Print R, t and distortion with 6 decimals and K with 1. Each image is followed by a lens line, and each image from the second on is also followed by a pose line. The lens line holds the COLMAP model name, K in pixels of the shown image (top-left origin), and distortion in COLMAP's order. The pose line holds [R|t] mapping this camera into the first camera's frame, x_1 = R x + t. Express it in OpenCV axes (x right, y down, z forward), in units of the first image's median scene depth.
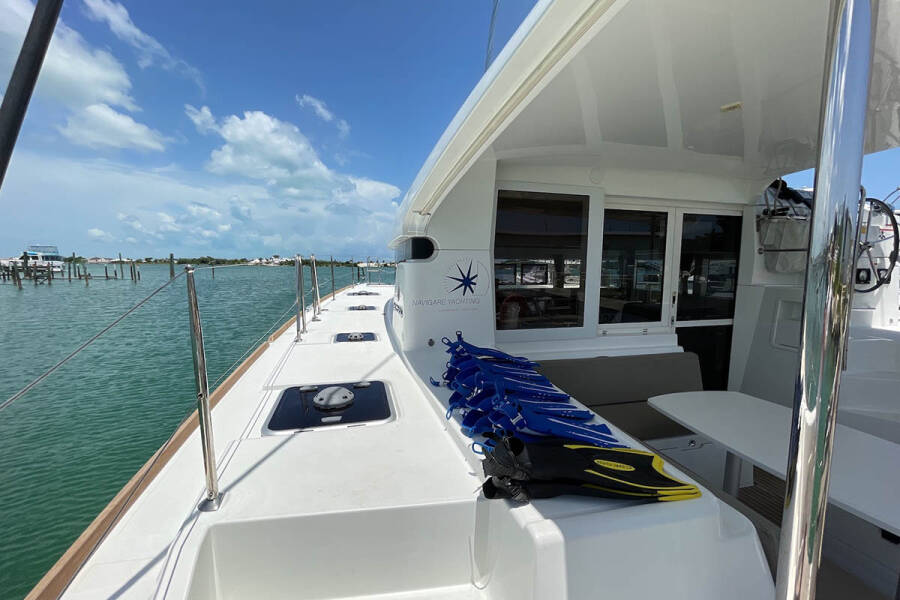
lens RADIAL K [[368.3, 0, 450.7], [0, 368.3, 301.6], [0, 0, 1]] dist [-0.003268, 0.000339]
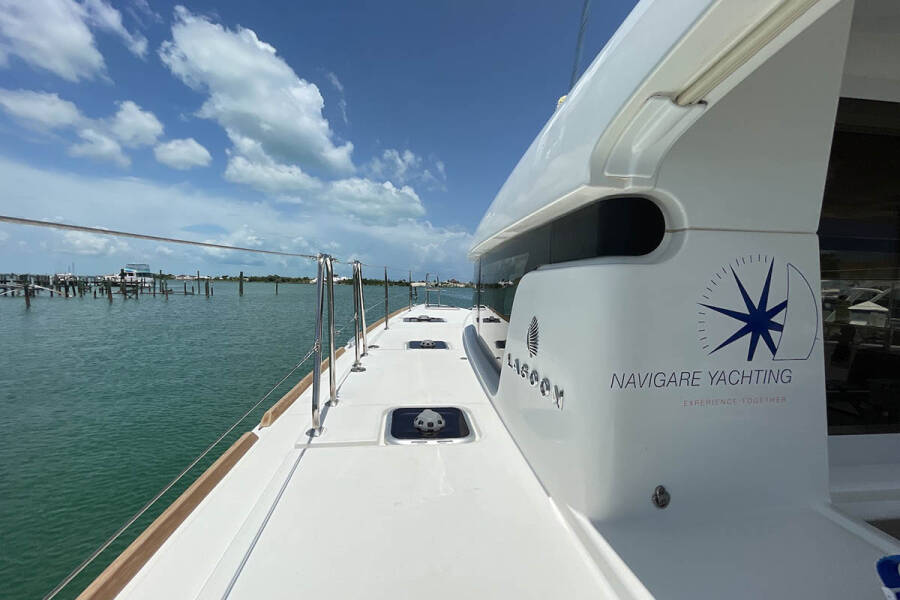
lens RADIAL K [[368.3, 0, 449.7], [0, 368.3, 299.1], [0, 0, 1]] dist [-0.003268, 0.000339]
pose [[0.990497, 0.017917, -0.136361, -0.145401], [-0.026339, 0.997838, -0.060211, -0.033581], [0.134987, 0.063230, 0.988828, 0.444363]]
